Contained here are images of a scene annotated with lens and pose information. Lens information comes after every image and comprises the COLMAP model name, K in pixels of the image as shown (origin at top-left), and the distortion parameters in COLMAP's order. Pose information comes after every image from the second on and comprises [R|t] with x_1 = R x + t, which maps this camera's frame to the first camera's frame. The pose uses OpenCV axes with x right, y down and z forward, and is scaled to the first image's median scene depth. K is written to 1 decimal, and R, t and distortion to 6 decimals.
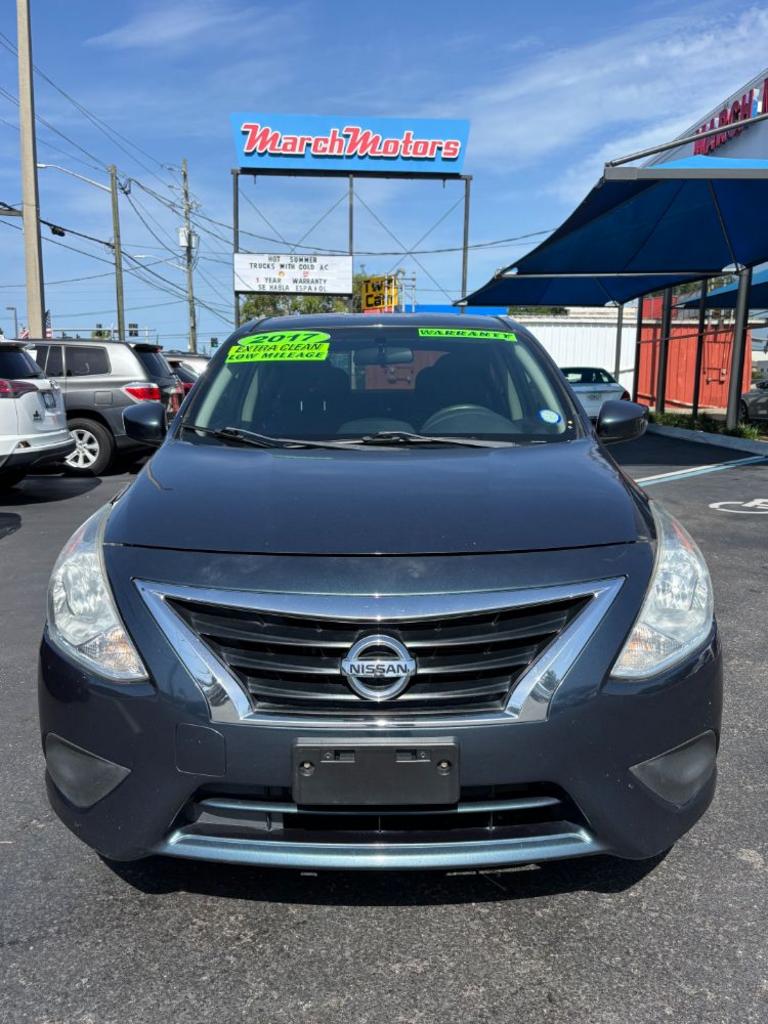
lens RADIAL K [[811.0, 0, 384.0], [0, 811.0, 512.0], [0, 0, 1]] dist [-0.036423, 0.045032]
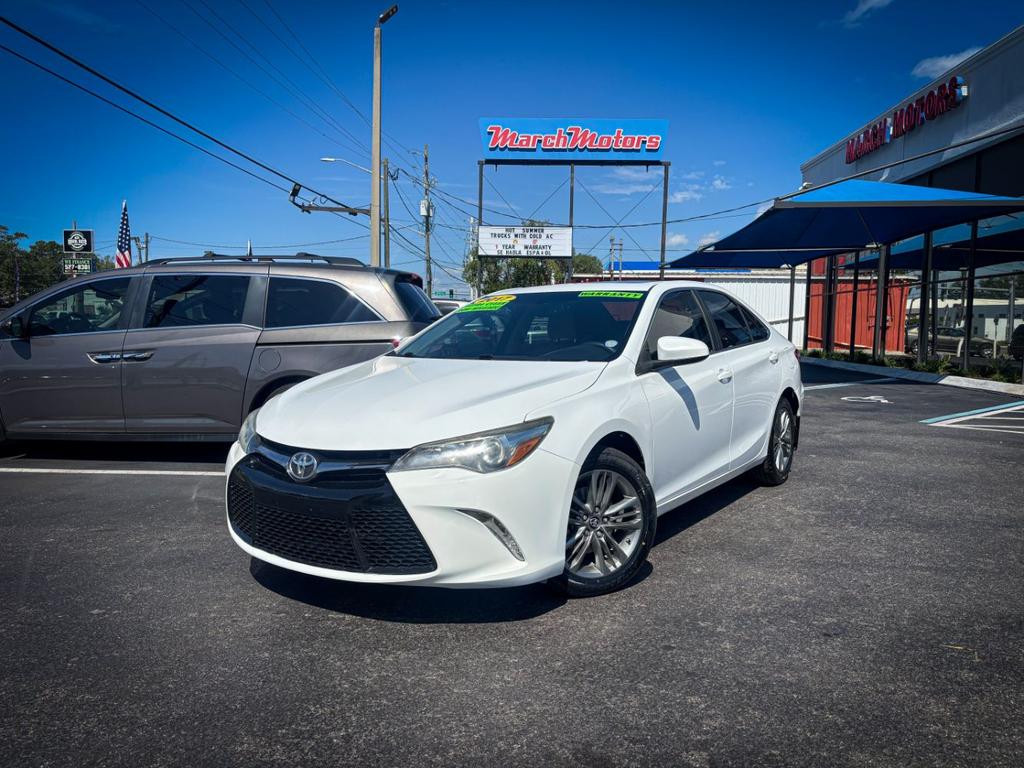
lens RADIAL K [[783.9, 0, 512.0], [0, 783.9, 384.0], [0, 0, 1]] dist [0.046057, -0.046946]
pose [[0.997513, 0.006736, -0.070166, -0.047195], [-0.012901, 0.996056, -0.087789, 0.032649], [0.069298, 0.088476, 0.993665, -0.194608]]
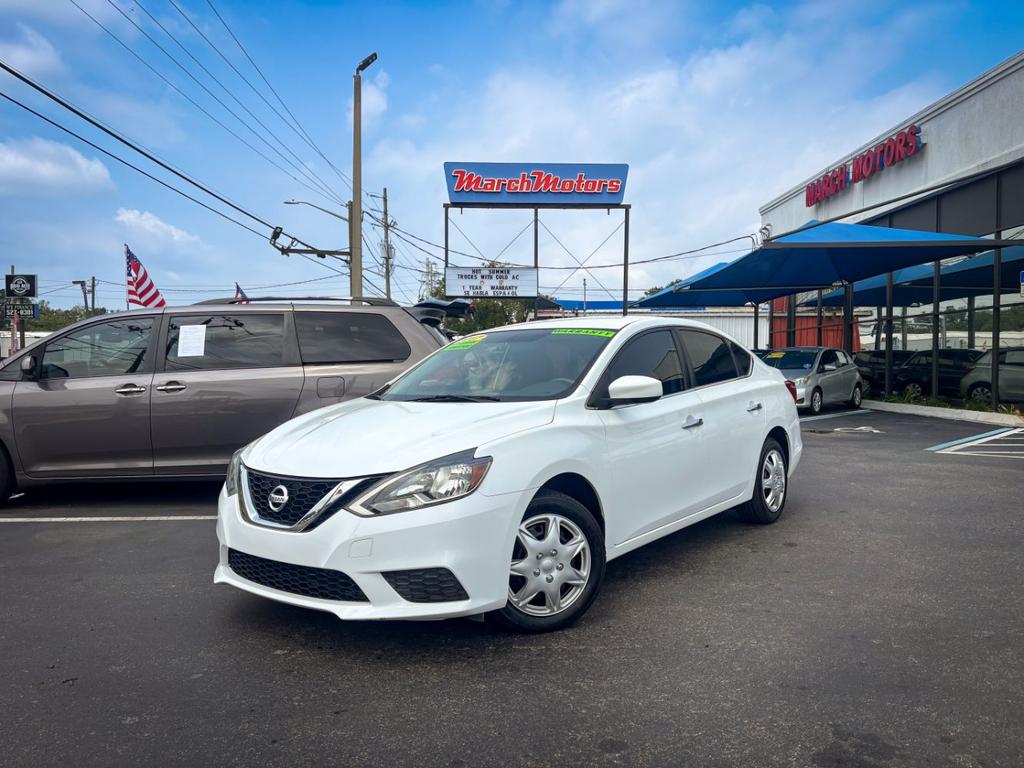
lens RADIAL K [[783.0, 0, 512.0], [0, 783.0, 384.0], [0, 0, 1]] dist [0.054424, -0.058032]
pose [[0.999899, -0.014142, -0.001283, -0.082939], [0.013831, 0.990378, -0.137694, 0.033894], [0.003218, 0.137662, 0.990474, -0.201381]]
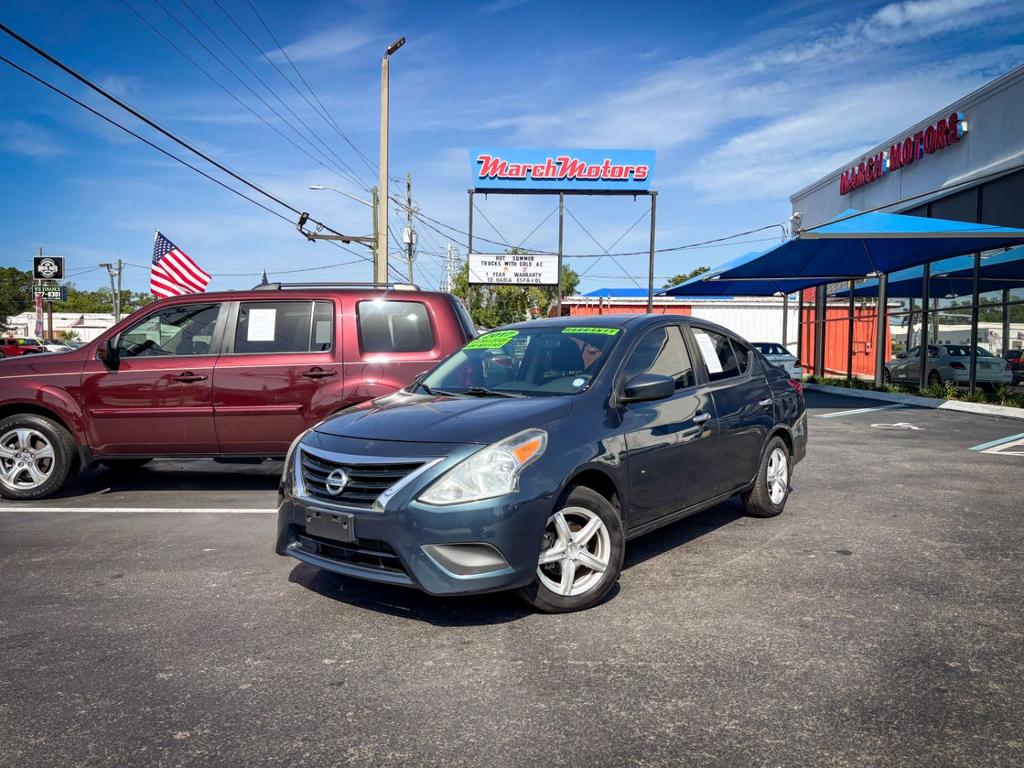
lens RADIAL K [[783.0, 0, 512.0], [0, 783.0, 384.0], [0, 0, 1]] dist [0.054424, -0.058032]
pose [[0.999669, -0.001777, -0.025648, -0.089019], [-0.001313, 0.992778, -0.119956, 0.030367], [0.025676, 0.119950, 0.992448, -0.196722]]
